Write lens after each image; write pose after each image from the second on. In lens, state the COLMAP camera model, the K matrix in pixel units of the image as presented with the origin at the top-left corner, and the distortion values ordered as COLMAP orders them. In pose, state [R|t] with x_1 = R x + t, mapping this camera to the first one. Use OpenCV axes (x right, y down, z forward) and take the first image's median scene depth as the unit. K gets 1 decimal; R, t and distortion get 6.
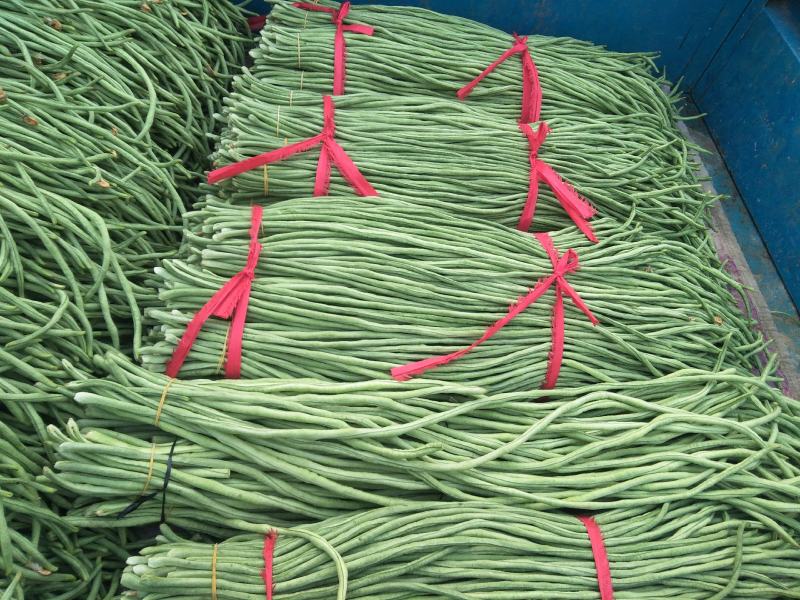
lens RADIAL K [[597.2, 0, 403.0], [0, 597.2, 291.0], [0, 0, 1]] dist [0.012264, -0.005478]
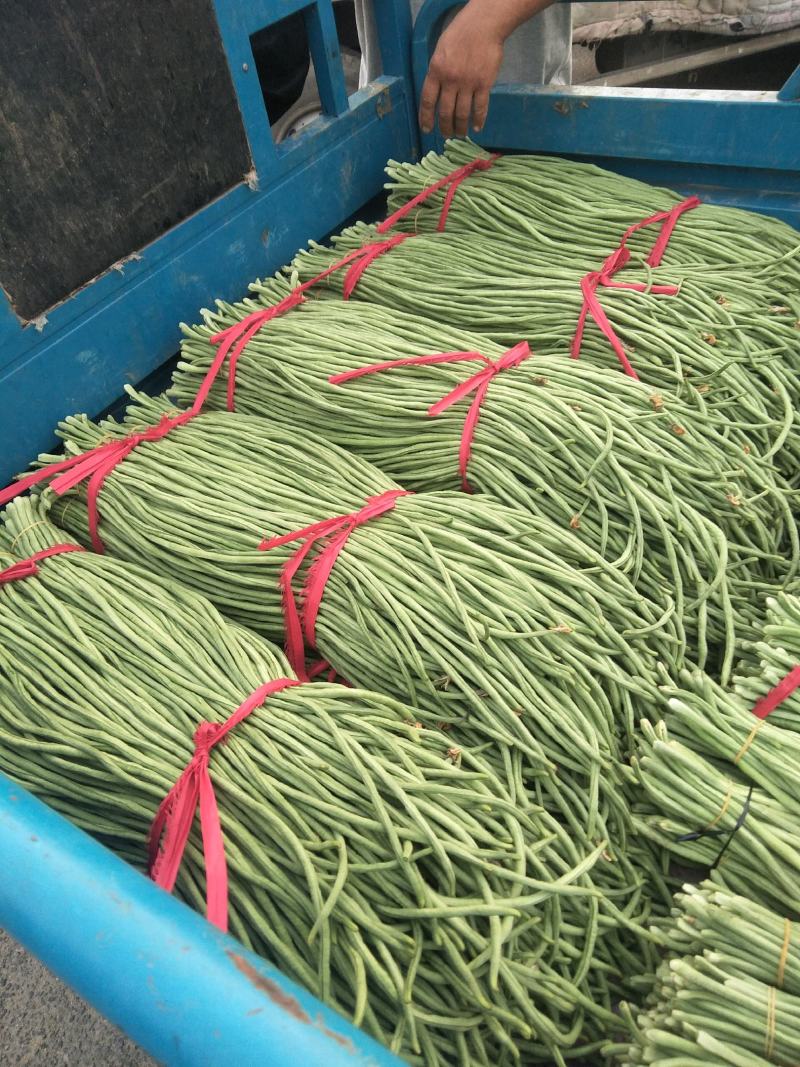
lens RADIAL K [[796.5, 0, 404.9], [0, 796.5, 529.1], [0, 0, 1]] dist [0.012264, -0.005478]
pose [[0.778813, 0.205009, -0.592808, -0.136476], [-0.292841, 0.954601, -0.054598, 0.087221], [0.554702, 0.216121, 0.803491, -0.312303]]
